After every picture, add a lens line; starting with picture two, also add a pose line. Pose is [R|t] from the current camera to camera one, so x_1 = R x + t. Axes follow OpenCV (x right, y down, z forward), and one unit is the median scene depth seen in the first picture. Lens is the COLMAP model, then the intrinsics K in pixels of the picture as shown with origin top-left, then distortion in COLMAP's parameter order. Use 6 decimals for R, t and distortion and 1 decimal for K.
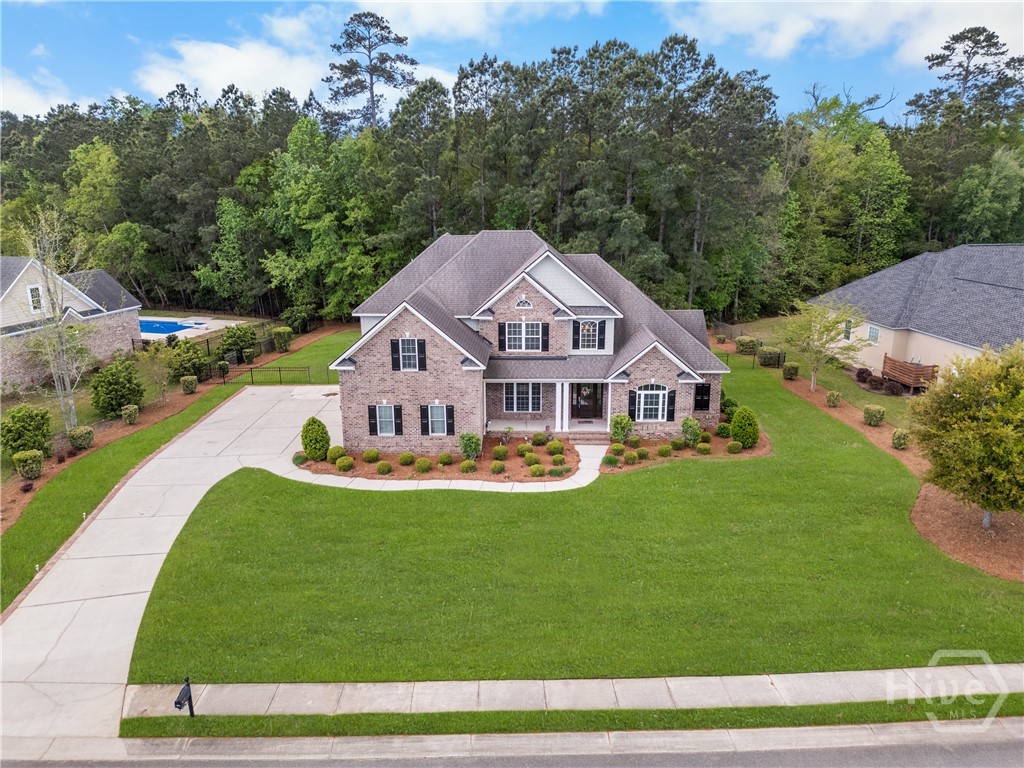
lens RADIAL K [[715.9, 0, 512.0], [0, 715.9, 384.0], [0, 0, 1]] dist [0.062927, -0.059424]
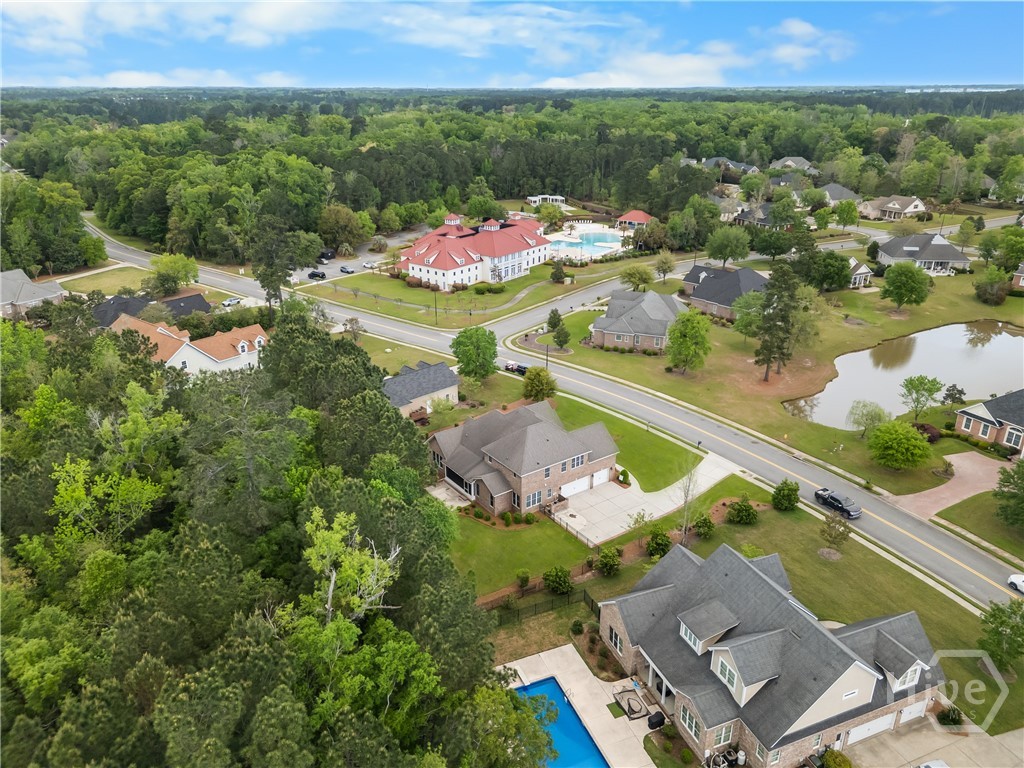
lens RADIAL K [[715.9, 0, 512.0], [0, 715.9, 384.0], [0, 0, 1]] dist [0.062927, -0.059424]
pose [[-0.601841, -0.298904, 0.740570, -1.863828], [0.214569, 0.832699, 0.510463, -1.650831], [-0.769251, 0.466121, -0.437017, 2.250686]]
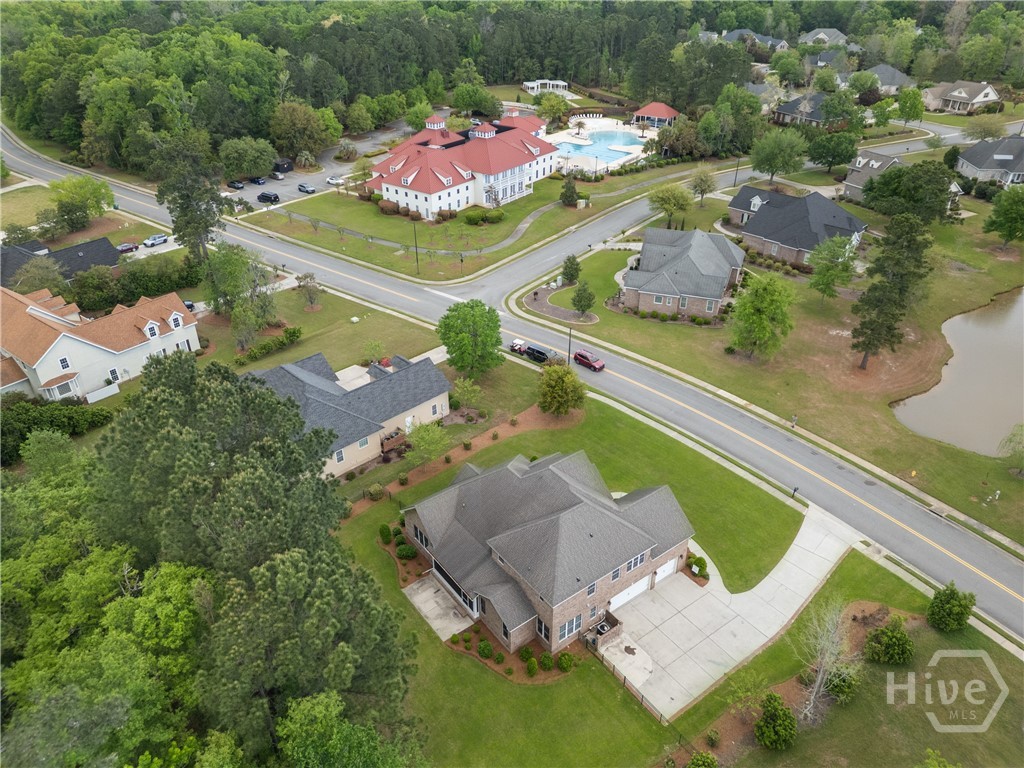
lens RADIAL K [[715.9, 0, 512.0], [0, 715.9, 384.0], [0, 0, 1]] dist [0.062927, -0.059424]
pose [[-0.615071, -0.403416, 0.677454, -0.997974], [0.214852, 0.740933, 0.636284, -1.499690], [-0.758635, 0.536912, -0.369051, 1.704338]]
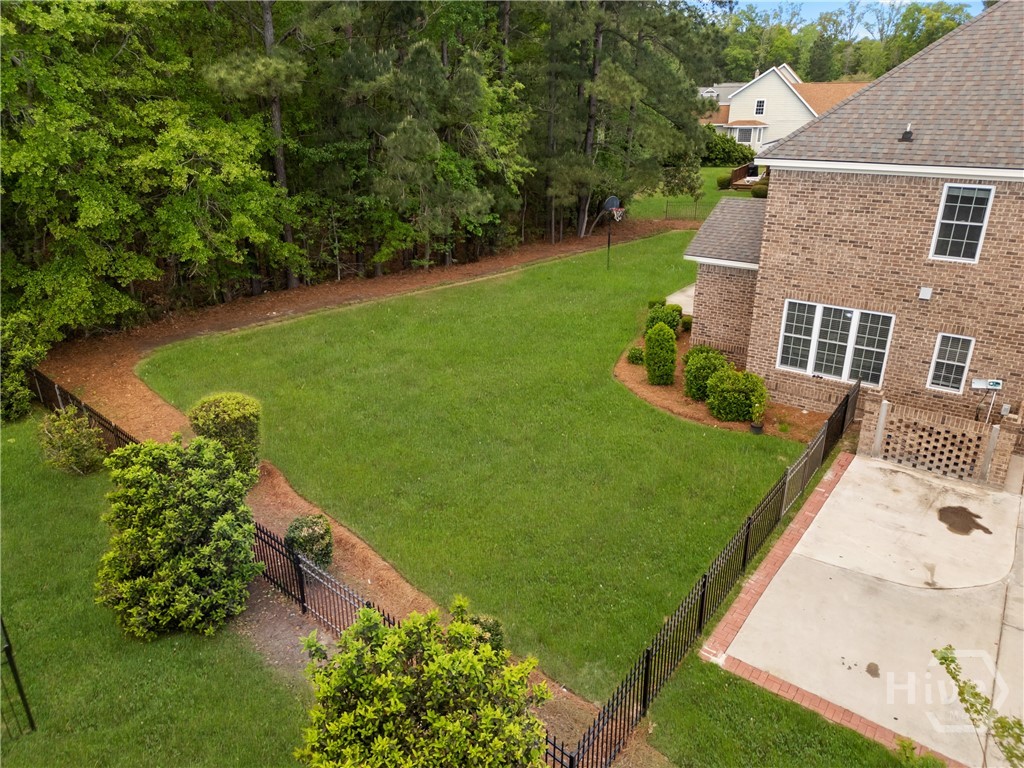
lens RADIAL K [[715.9, 0, 512.0], [0, 715.9, 384.0], [0, 0, 1]] dist [0.062927, -0.059424]
pose [[0.585704, -0.310486, 0.748698, -0.710151], [0.223588, 0.949771, 0.218960, -0.184551], [-0.779076, 0.039154, 0.625706, 1.172607]]
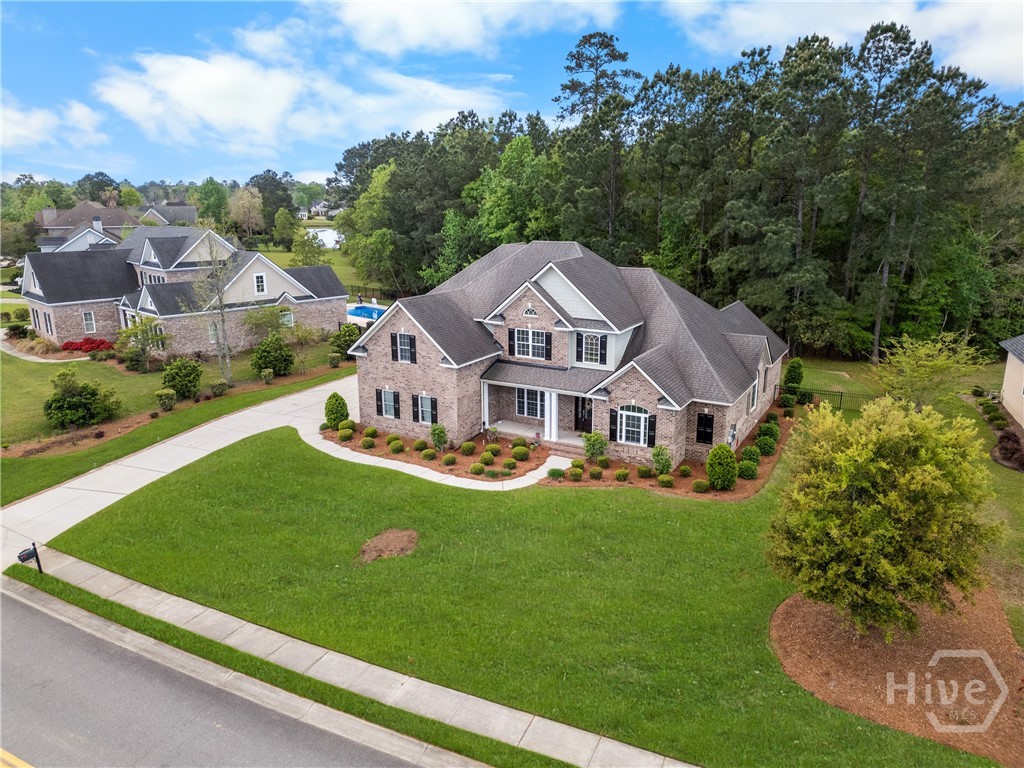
lens RADIAL K [[715.9, 0, 512.0], [0, 715.9, 384.0], [0, 0, 1]] dist [0.062927, -0.059424]
pose [[0.875382, 0.121241, -0.467982, 0.494113], [-0.127790, 0.991640, 0.017870, -0.024388], [0.466236, 0.044160, 0.883557, 0.080989]]
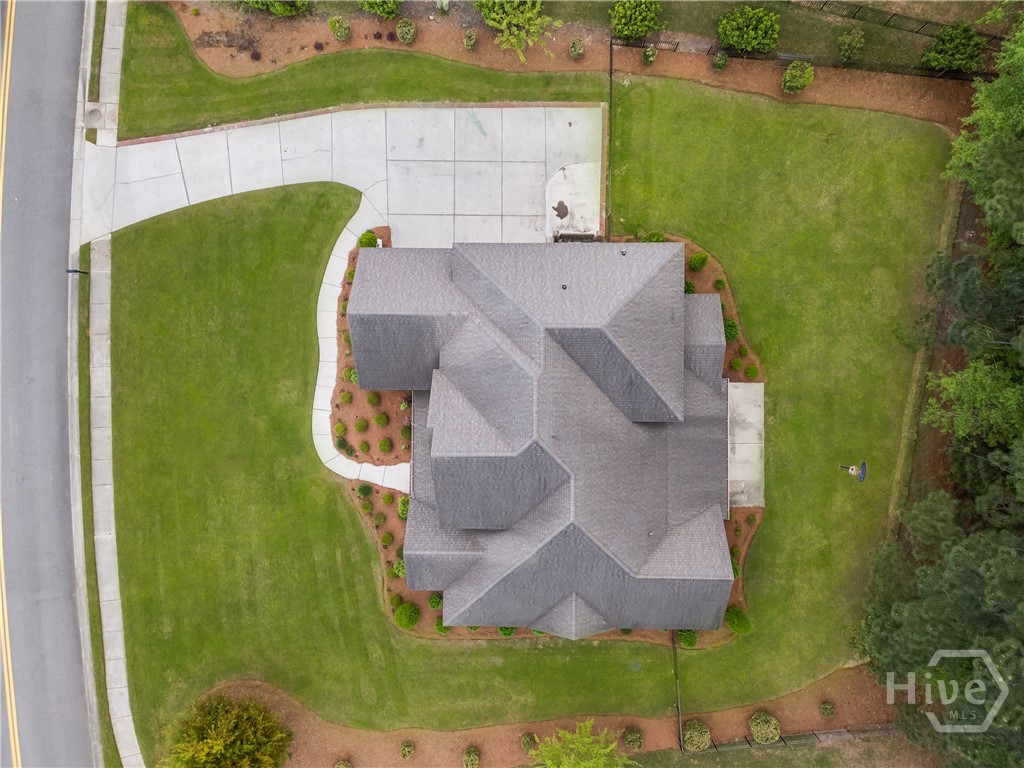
lens RADIAL K [[715.9, 0, 512.0], [0, 715.9, 384.0], [0, 0, 1]] dist [0.062927, -0.059424]
pose [[0.012332, 0.999847, -0.012401, -0.022365], [-0.253151, 0.015120, 0.967309, -1.057108], [0.967348, -0.008790, 0.253299, 0.864546]]
